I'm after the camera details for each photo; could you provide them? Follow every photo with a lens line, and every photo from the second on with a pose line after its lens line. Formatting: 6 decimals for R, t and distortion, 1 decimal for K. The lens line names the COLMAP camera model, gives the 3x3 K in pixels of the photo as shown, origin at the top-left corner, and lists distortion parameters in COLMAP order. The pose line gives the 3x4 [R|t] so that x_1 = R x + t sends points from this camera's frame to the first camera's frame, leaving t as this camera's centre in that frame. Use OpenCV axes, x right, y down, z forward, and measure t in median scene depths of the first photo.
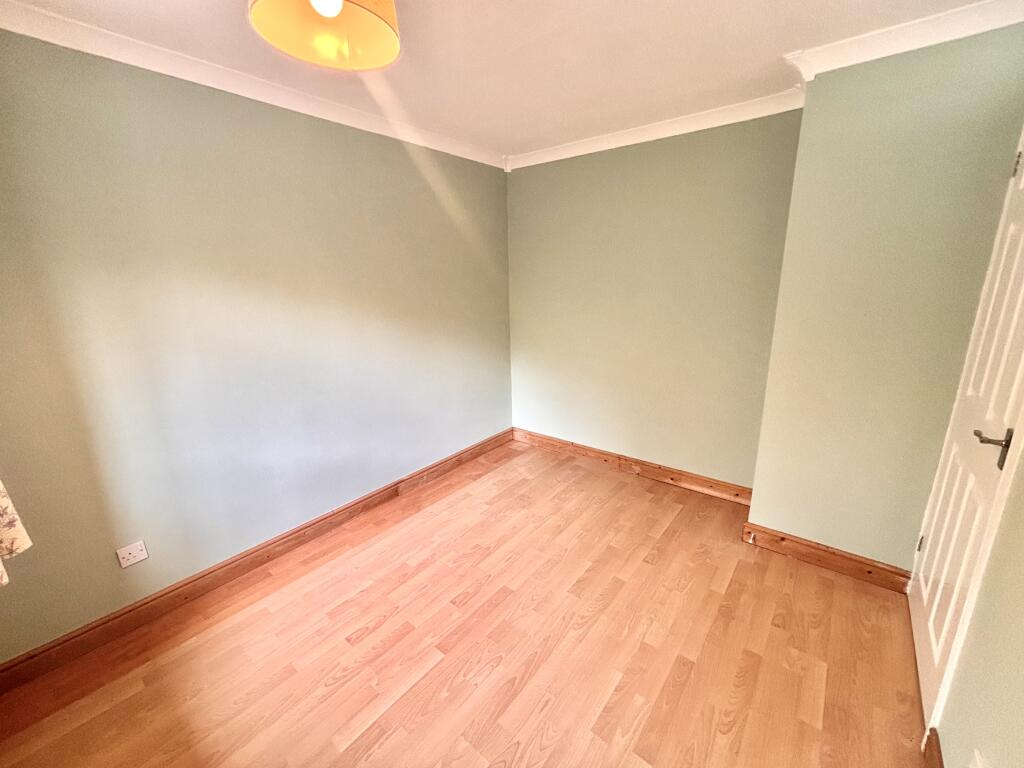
lens RADIAL K [[417.6, 0, 512.0], [0, 417.6, 384.0], [0, 0, 1]] dist [0.002188, 0.000096]
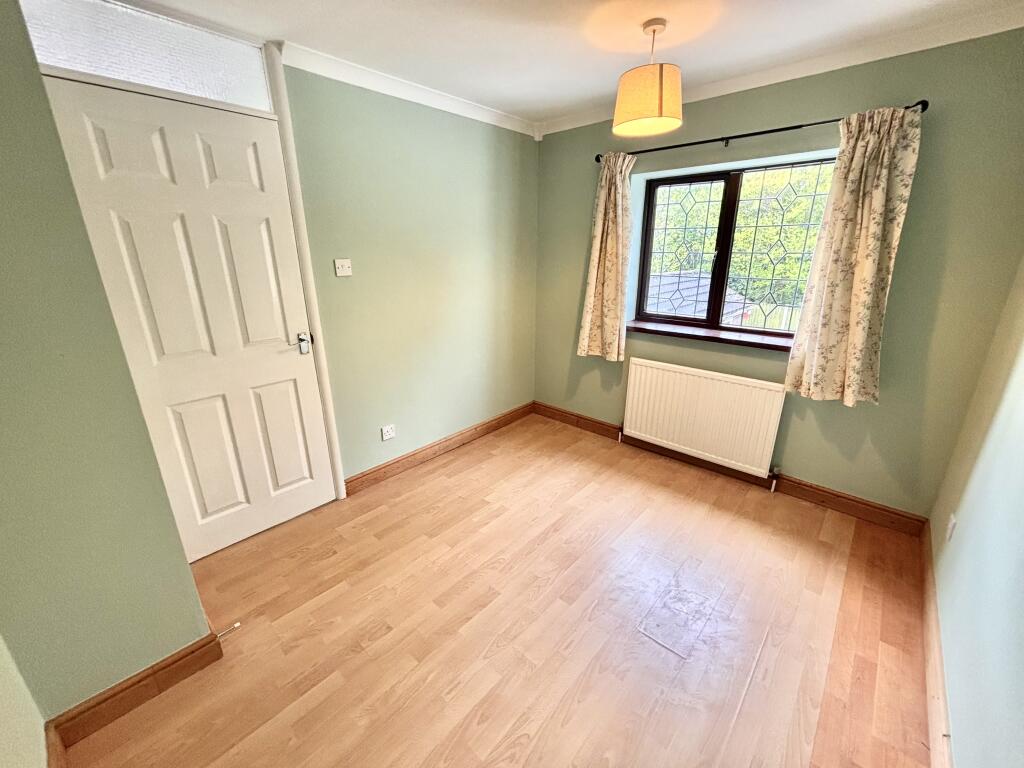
lens RADIAL K [[417.6, 0, 512.0], [0, 417.6, 384.0], [0, 0, 1]] dist [0.002188, 0.000096]
pose [[-0.998168, 0.002993, 0.060437, 0.051547], [0.035180, 0.841338, 0.539364, -0.405956], [-0.049233, 0.540501, -0.839901, 1.565227]]
